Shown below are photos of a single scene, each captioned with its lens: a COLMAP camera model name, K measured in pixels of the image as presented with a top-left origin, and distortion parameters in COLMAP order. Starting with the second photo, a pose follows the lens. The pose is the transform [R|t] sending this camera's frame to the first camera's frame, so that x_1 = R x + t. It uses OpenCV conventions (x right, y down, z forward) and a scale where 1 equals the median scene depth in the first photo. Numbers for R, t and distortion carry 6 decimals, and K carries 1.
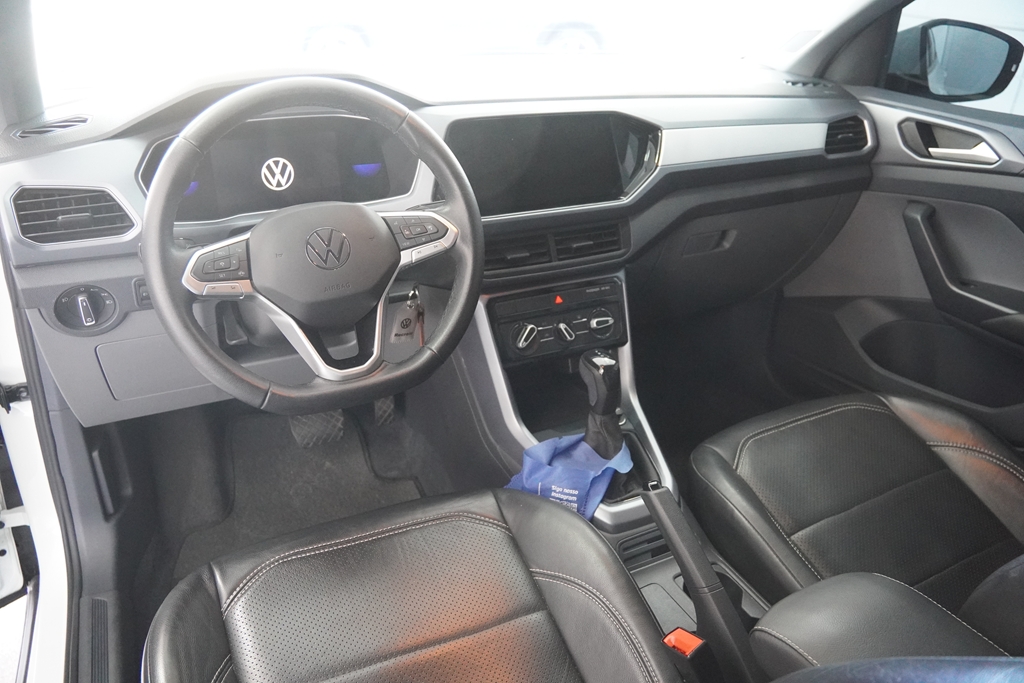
lens RADIAL K [[763.9, 0, 512.0], [0, 763.9, 341.5], [0, 0, 1]] dist [-0.127893, 0.085924]
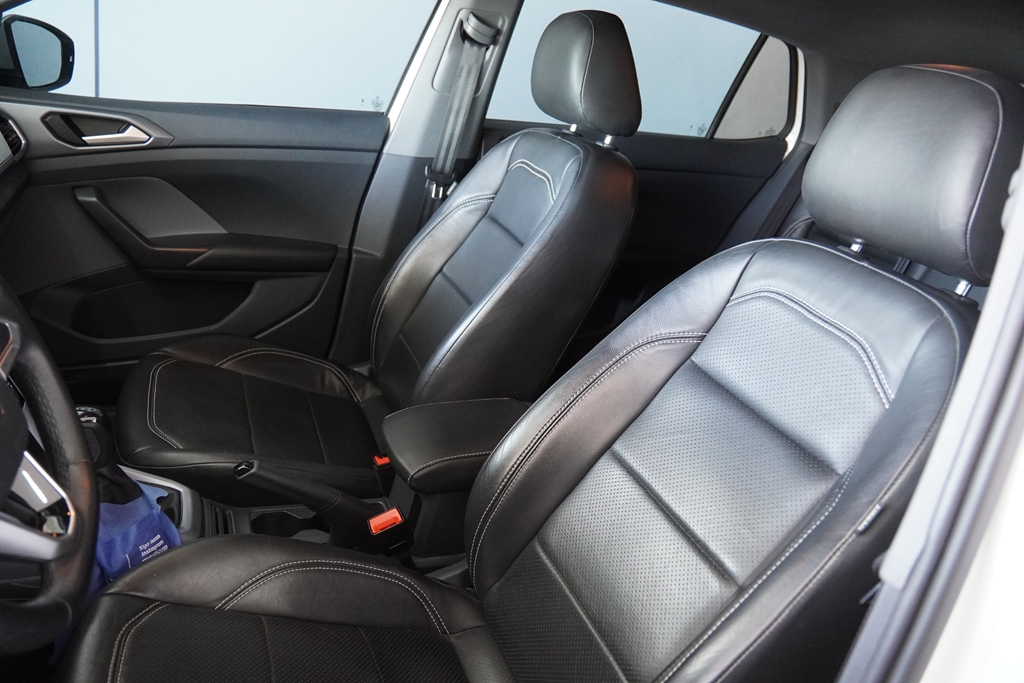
lens RADIAL K [[763.9, 0, 512.0], [0, 763.9, 341.5], [0, 0, 1]] dist [-0.127893, 0.085924]
pose [[0.078083, -0.371489, 0.925148, -0.587236], [0.309191, 0.891248, 0.331781, -0.174847], [-0.947789, 0.260141, 0.184452, 0.294753]]
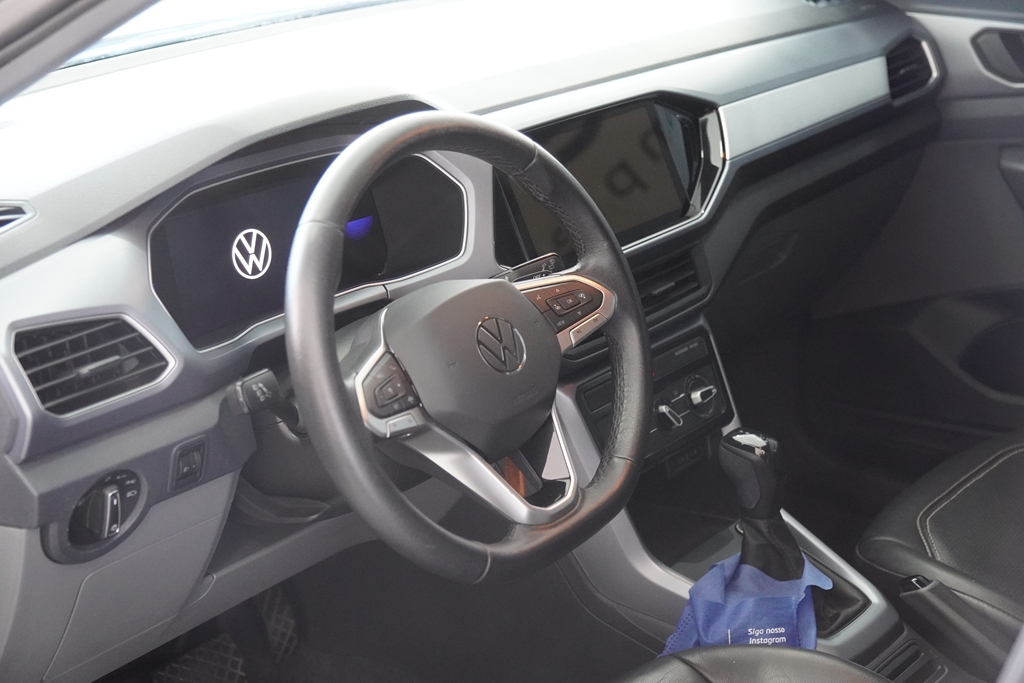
lens RADIAL K [[1695.2, 0, 512.0], [0, 1695.2, 341.5], [0, 0, 1]] dist [0.346108, 0.147616]
pose [[0.907402, -0.172900, 0.383049, -0.629914], [0.206551, 0.977248, -0.048189, -0.033683], [-0.366002, 0.122846, 0.922470, -0.372232]]
